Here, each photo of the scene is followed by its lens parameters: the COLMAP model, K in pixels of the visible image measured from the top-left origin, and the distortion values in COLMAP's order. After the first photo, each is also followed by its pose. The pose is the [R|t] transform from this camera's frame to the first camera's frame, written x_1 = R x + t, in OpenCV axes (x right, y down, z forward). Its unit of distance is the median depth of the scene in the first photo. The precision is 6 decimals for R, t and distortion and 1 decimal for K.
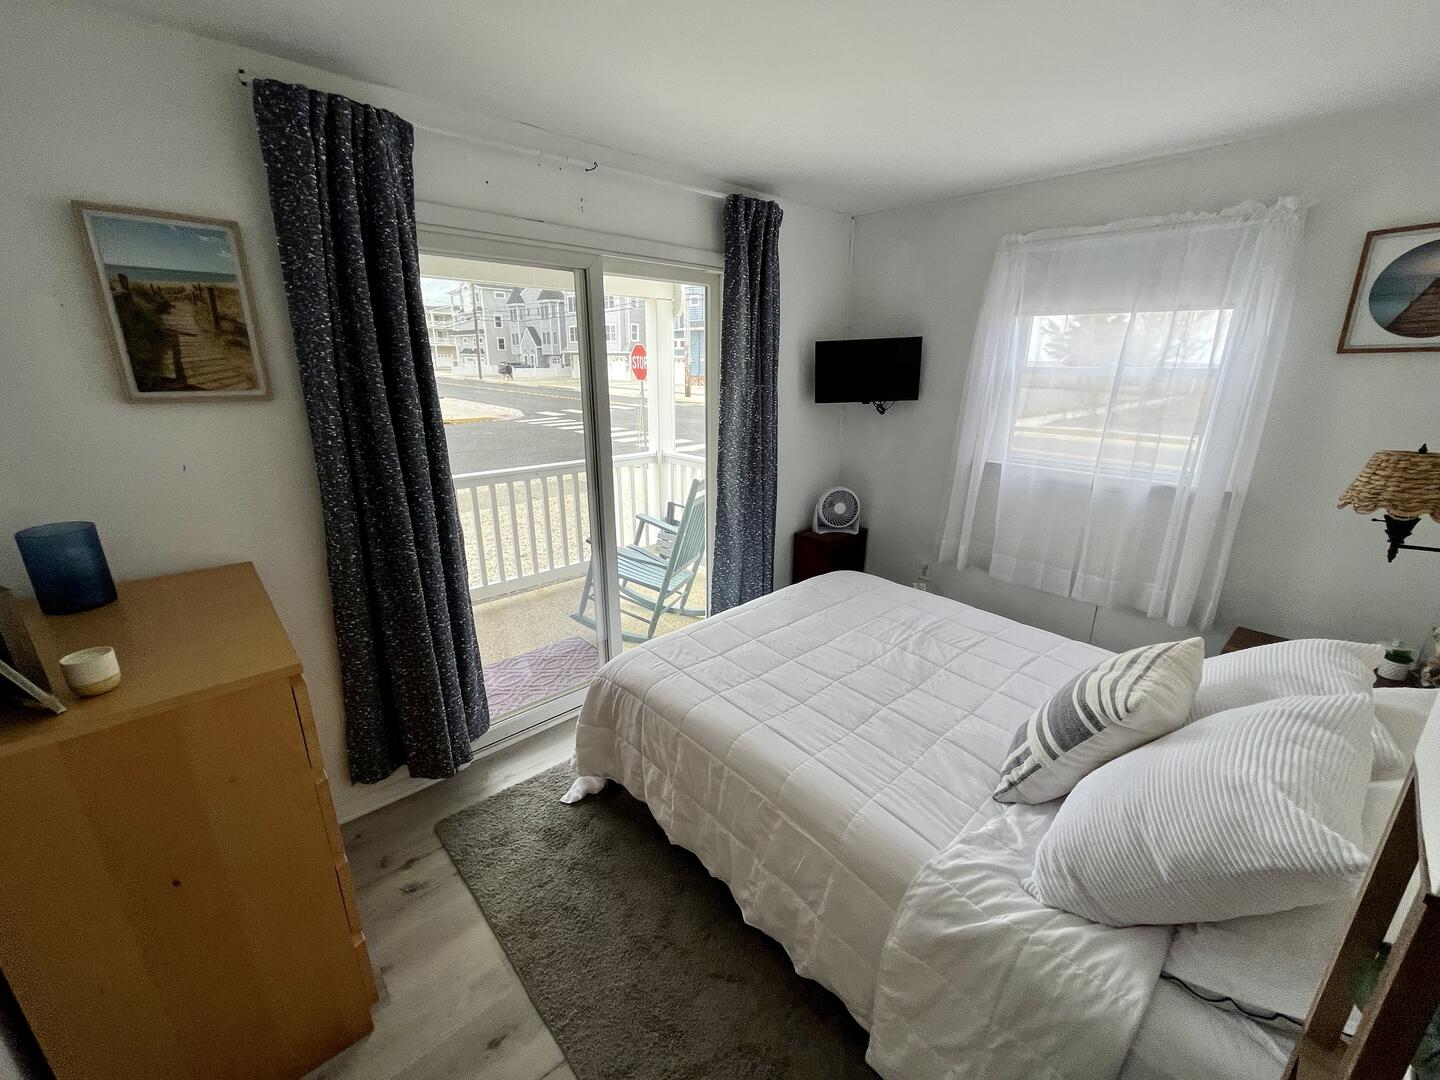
lens RADIAL K [[586.6, 0, 722.4], [0, 586.6, 544.0], [0, 0, 1]] dist [-0.002922, 0.000019]
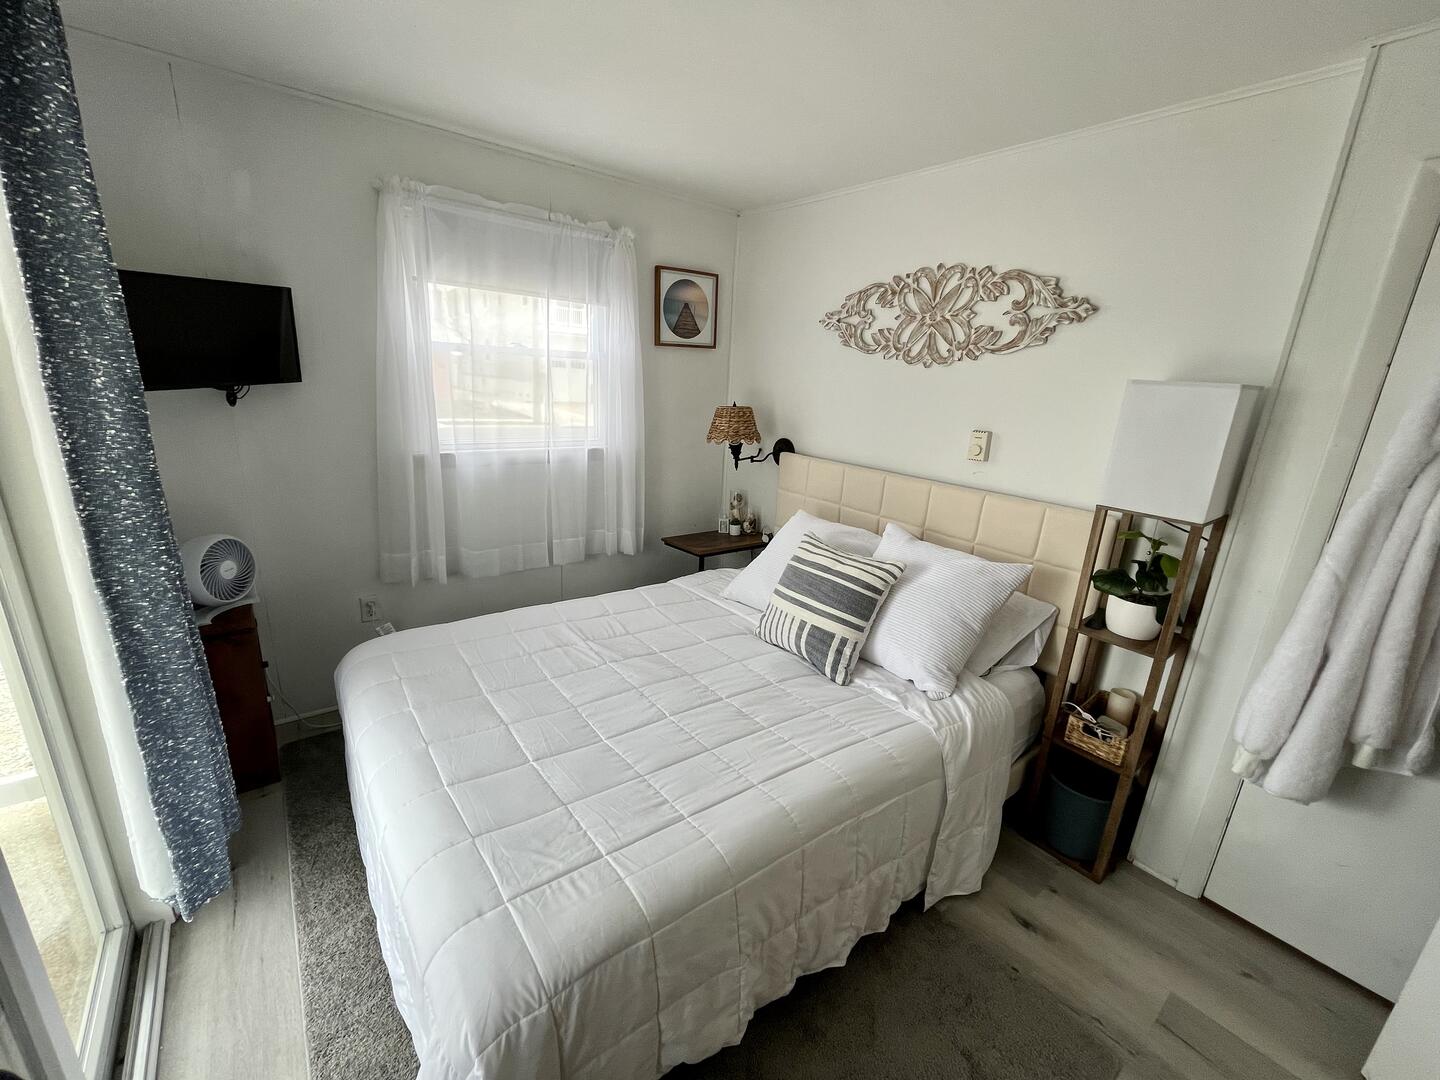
lens RADIAL K [[586.6, 0, 722.4], [0, 586.6, 544.0], [0, 0, 1]] dist [-0.002922, 0.000019]
pose [[0.080504, -0.282947, 0.955751, -0.475554], [0.242414, 0.935631, 0.256572, -0.175650], [-0.966827, 0.211033, 0.143912, 0.658708]]
